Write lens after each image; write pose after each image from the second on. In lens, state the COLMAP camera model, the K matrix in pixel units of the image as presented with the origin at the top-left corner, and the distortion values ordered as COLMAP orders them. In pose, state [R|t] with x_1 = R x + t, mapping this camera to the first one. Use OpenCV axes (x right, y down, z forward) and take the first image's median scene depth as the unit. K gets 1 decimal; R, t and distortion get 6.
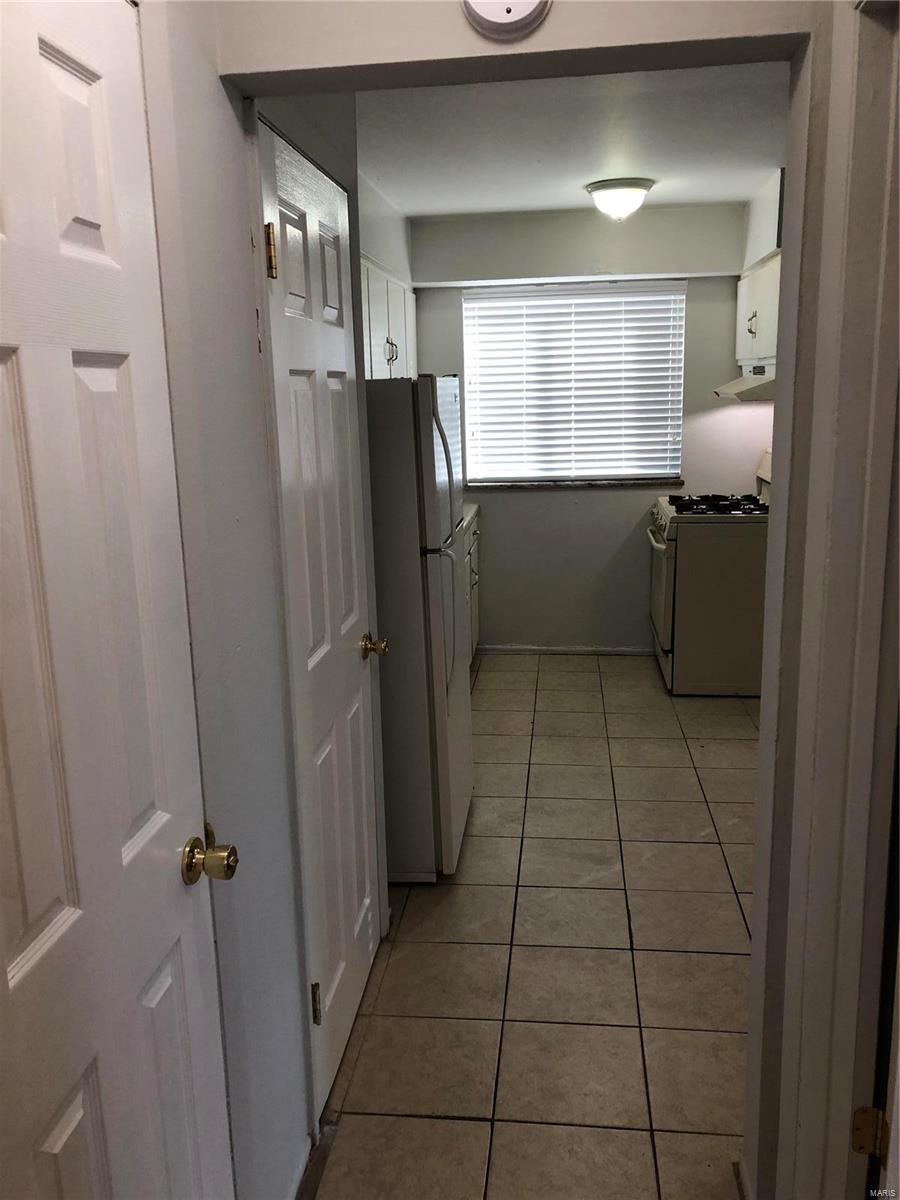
lens RADIAL K [[977.6, 0, 450.0], [0, 977.6, 600.0], [0, 0, 1]] dist [0.081321, -0.001381]
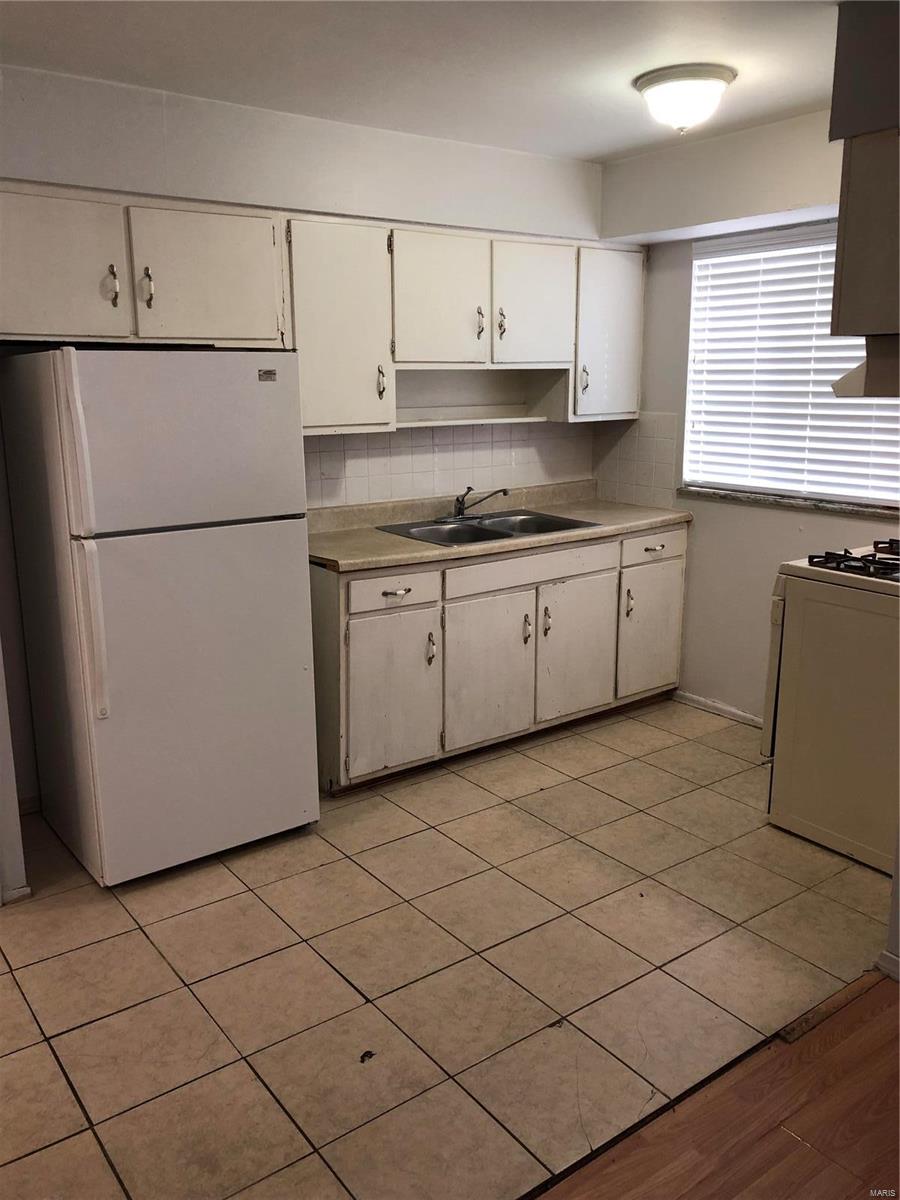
lens RADIAL K [[974.7, 0, 449.1], [0, 974.7, 585.6], [0, 0, 1]] dist [0.076778, -0.098843]
pose [[0.683374, 0.178176, -0.707992, 0.485172], [-0.168841, 0.982042, 0.084175, -0.078572], [0.710277, 0.062015, 0.701186, 0.323845]]
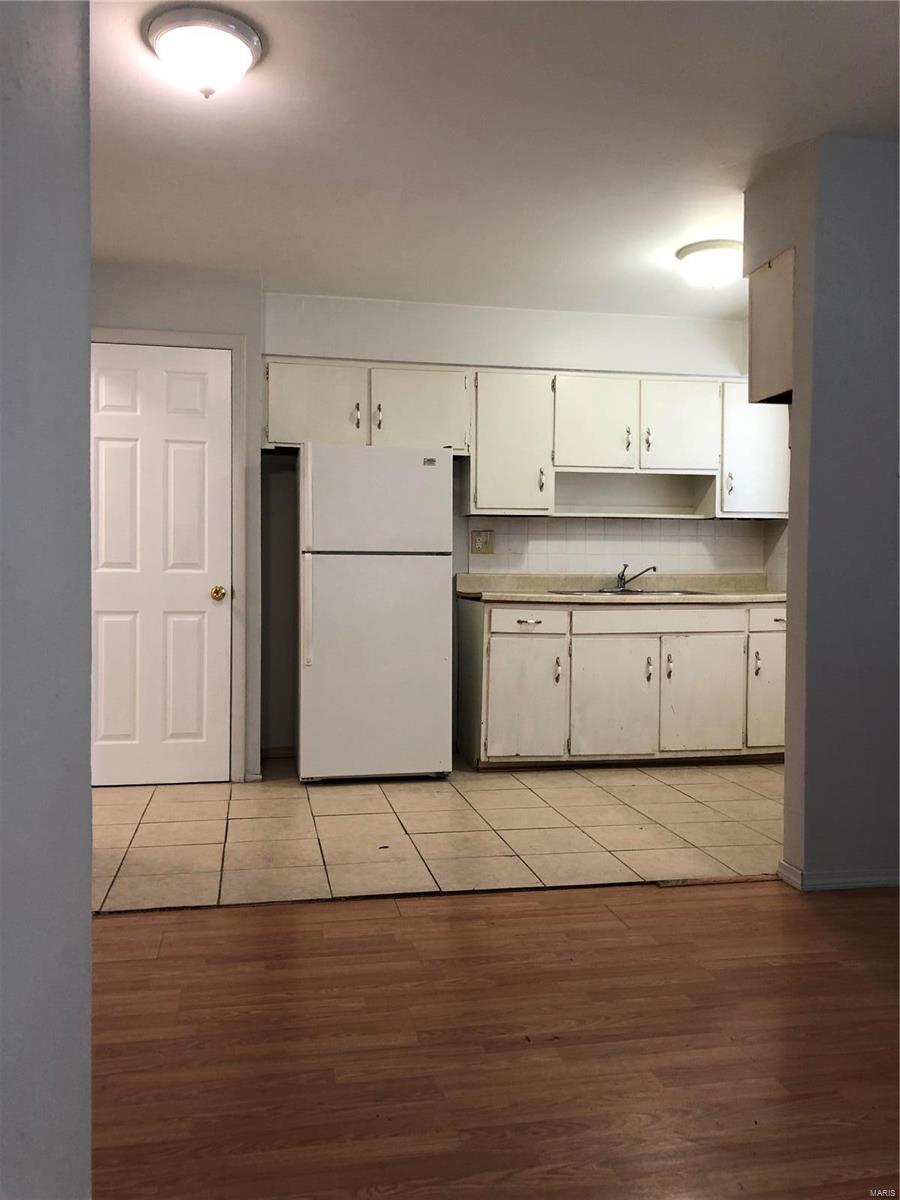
lens RADIAL K [[977.6, 0, 450.0], [0, 977.6, 600.0], [0, 0, 1]] dist [0.081321, -0.001381]
pose [[0.305792, 0.054985, -0.950509, 0.834973], [-0.216987, 0.976083, -0.013343, -0.004754], [0.927042, 0.210329, 0.310410, 0.405595]]
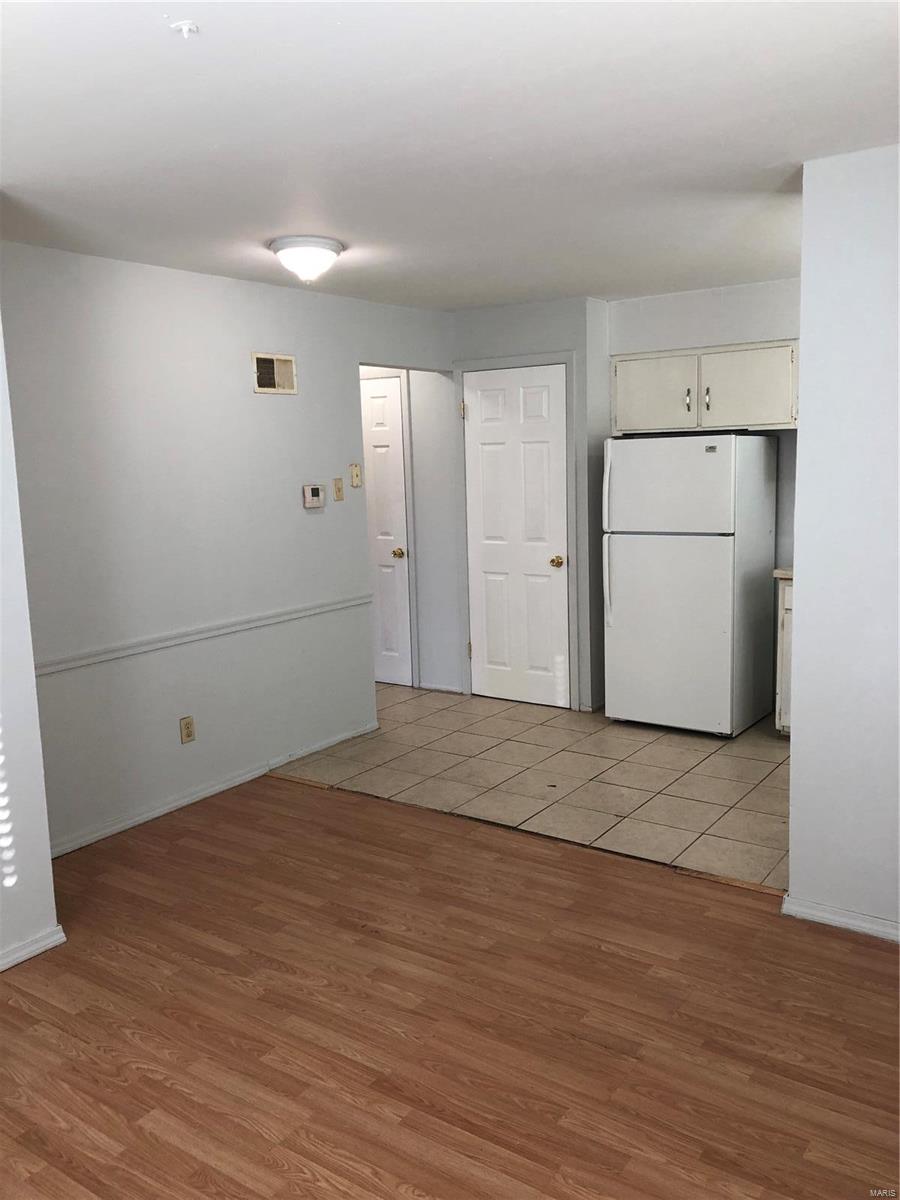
lens RADIAL K [[984.6, 0, 478.6], [0, 984.6, 593.9], [0, 0, 1]] dist [0.058397, -0.001913]
pose [[-0.468634, 0.169530, -0.866973, 0.941856], [-0.146041, 0.953041, 0.265301, -0.216716], [0.871237, 0.250942, -0.421870, 0.867913]]
